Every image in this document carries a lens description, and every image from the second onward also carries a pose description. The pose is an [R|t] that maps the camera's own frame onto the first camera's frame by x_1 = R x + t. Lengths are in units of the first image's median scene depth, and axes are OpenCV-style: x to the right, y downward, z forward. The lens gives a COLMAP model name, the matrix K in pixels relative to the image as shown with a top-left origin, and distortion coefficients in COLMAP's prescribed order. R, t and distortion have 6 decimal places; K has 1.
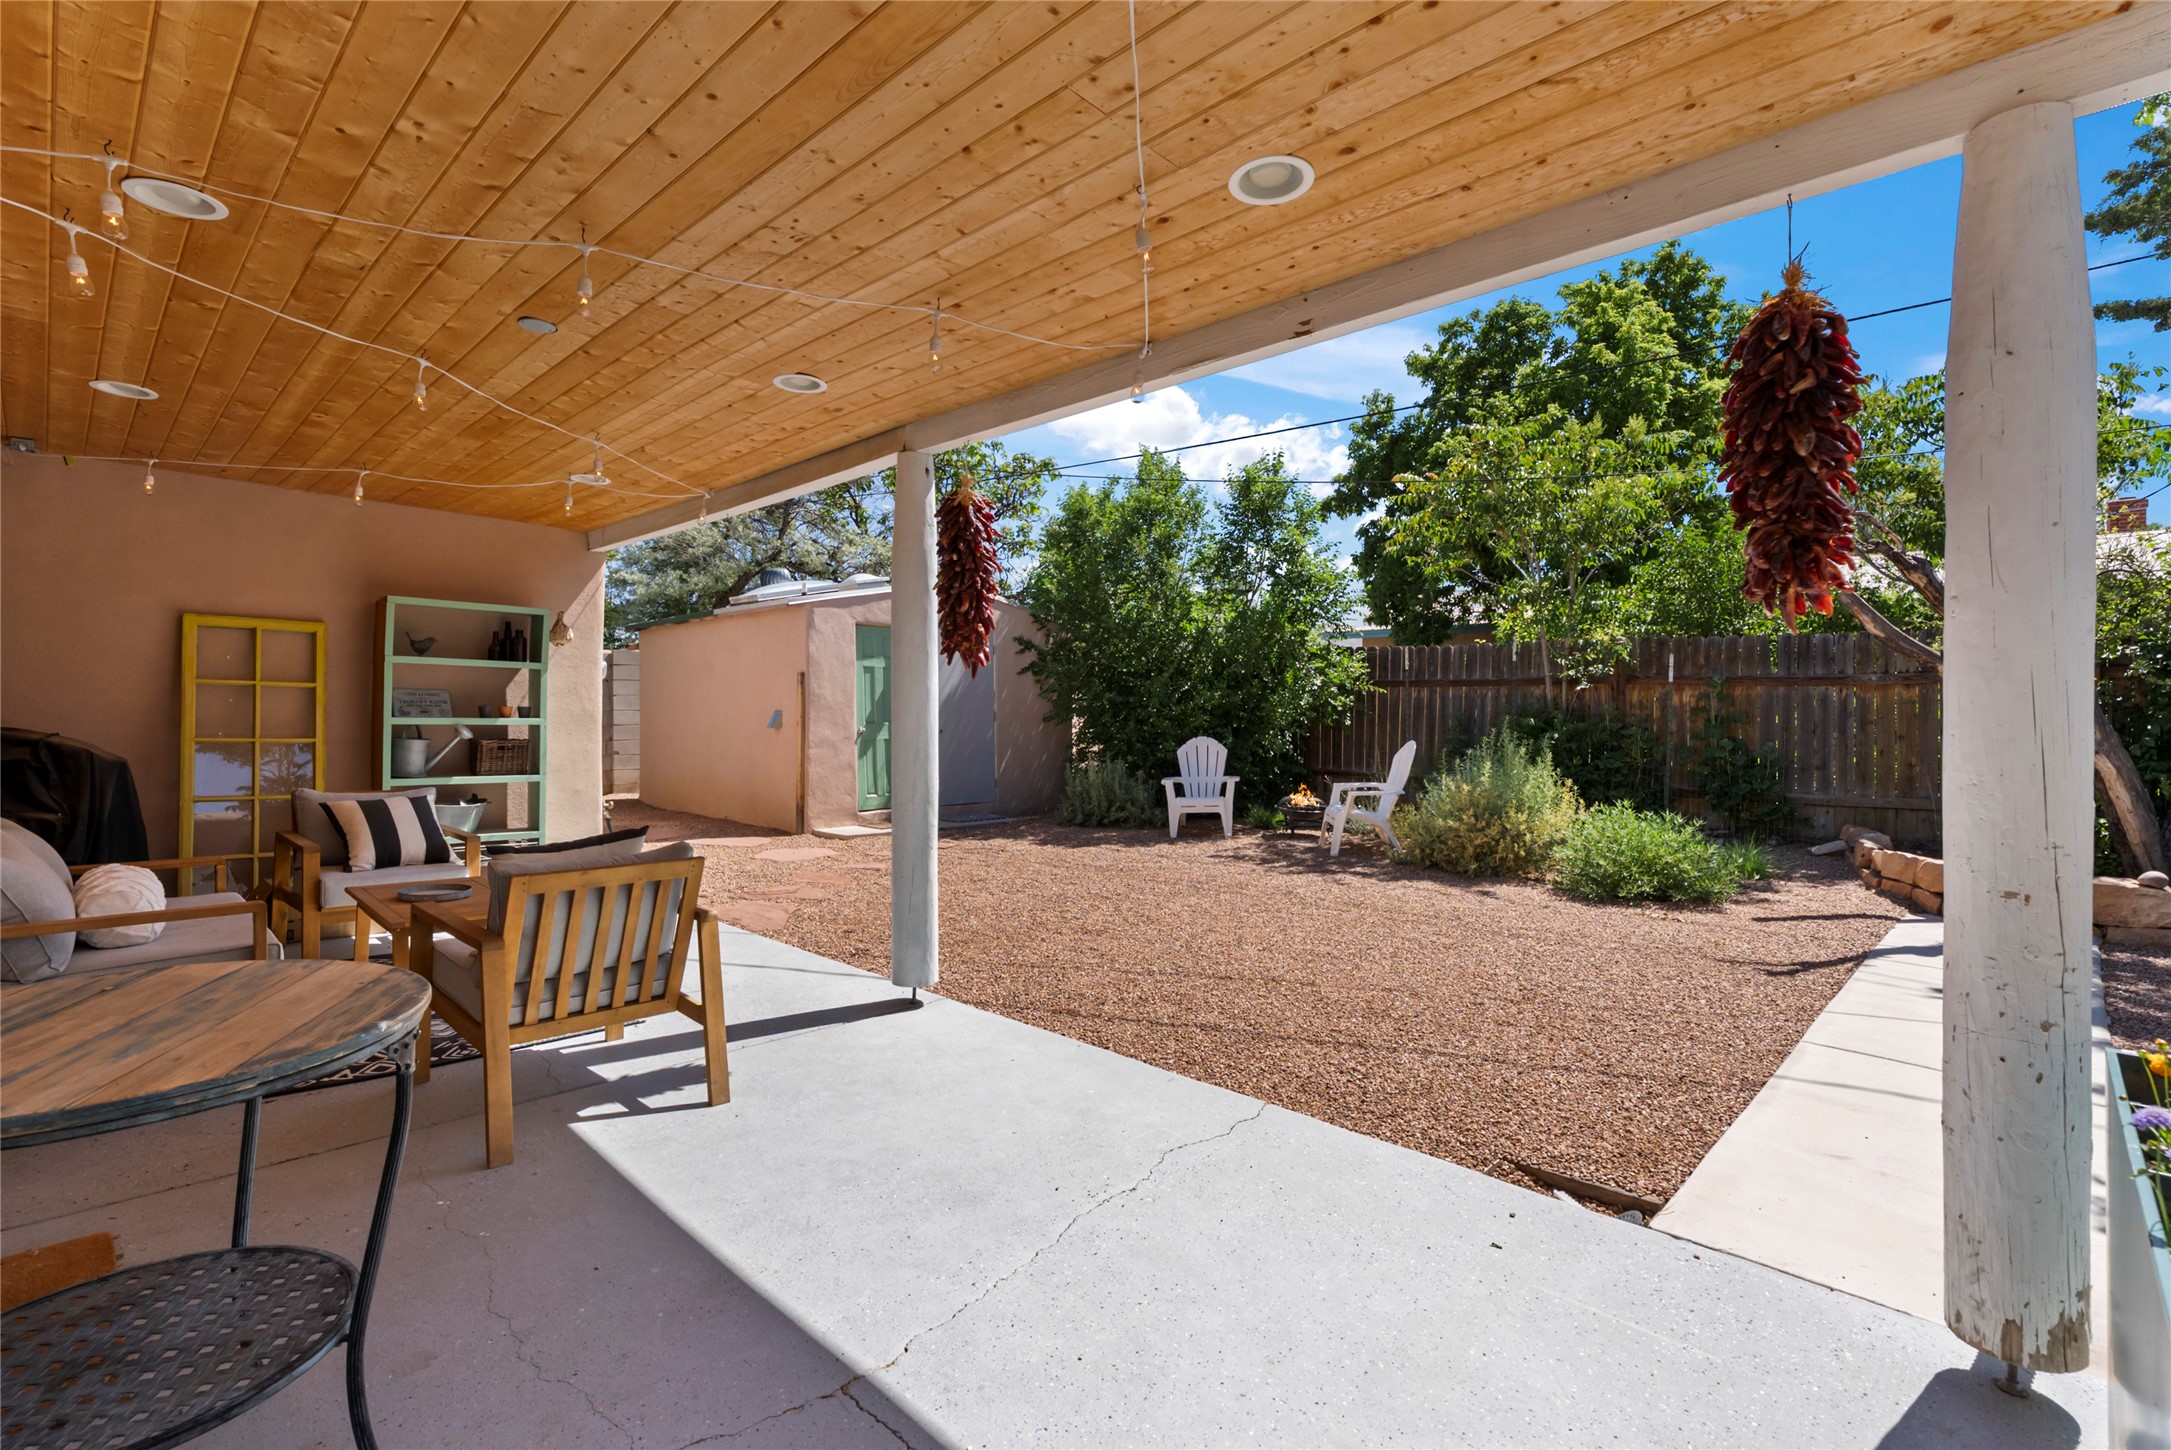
lens RADIAL K [[990.7, 0, 1081.1], [0, 990.7, 723.1], [0, 0, 1]] dist [-0.005019, 0.002175]
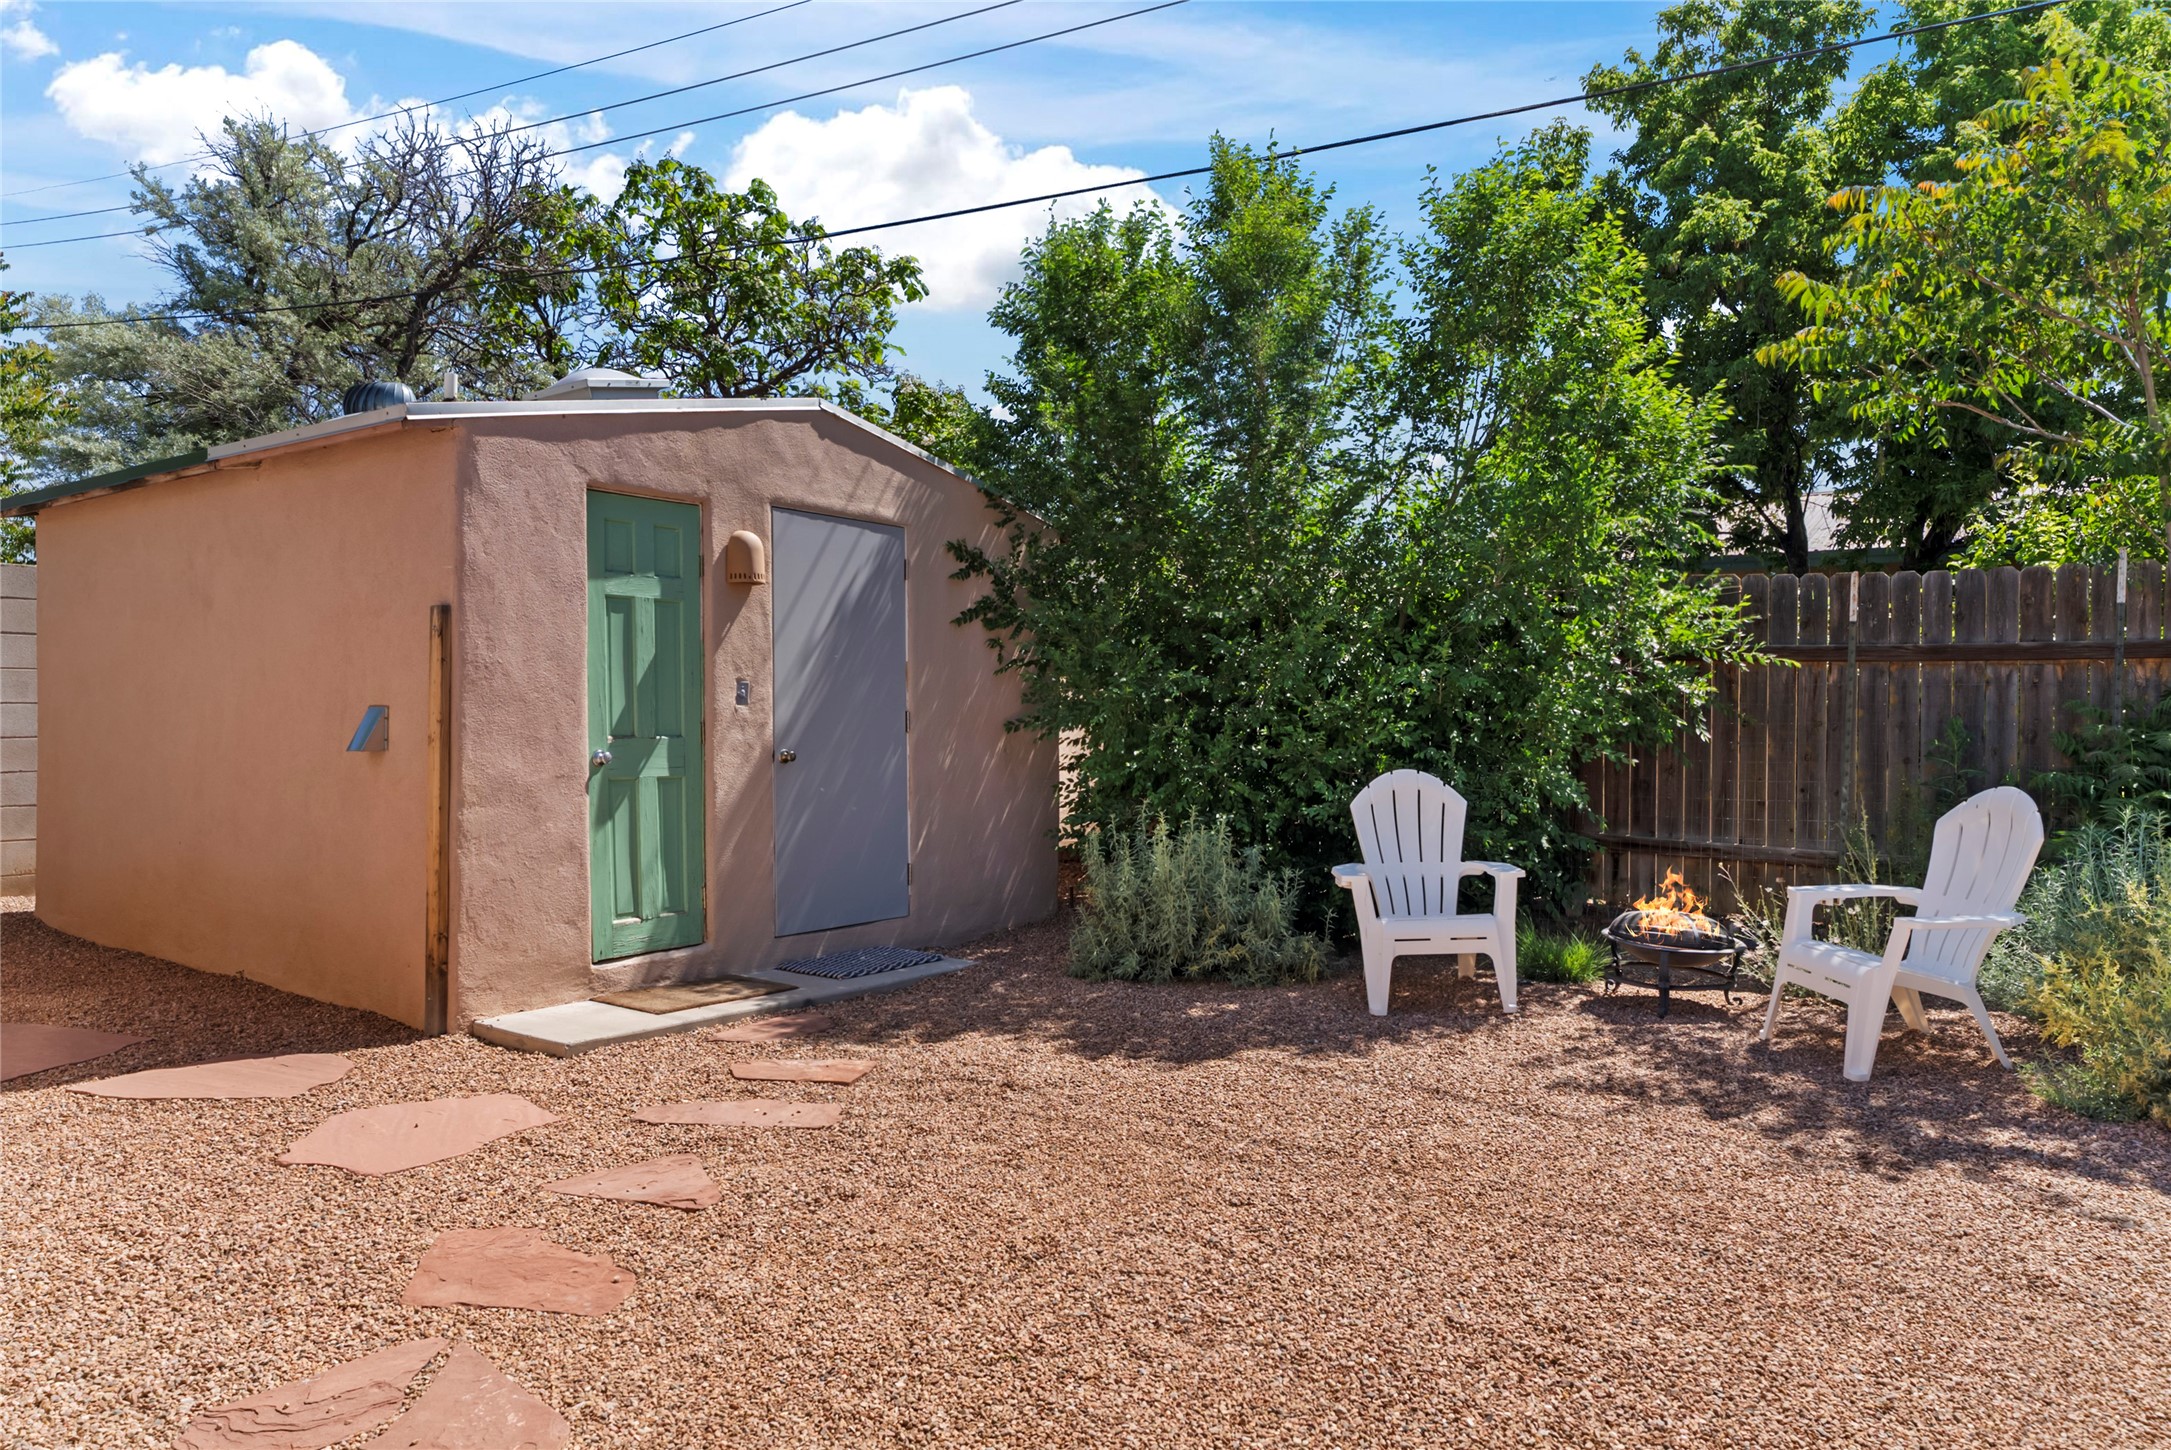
lens RADIAL K [[1446.2, 0, 1079.0], [0, 1446.2, 719.7], [0, 0, 1]] dist [-0.007841, 0.011619]
pose [[0.990247, 0.003565, 0.139275, -0.110646], [-0.003113, 0.999989, -0.003466, -0.005811], [-0.139286, 0.002999, 0.990248, 0.393350]]
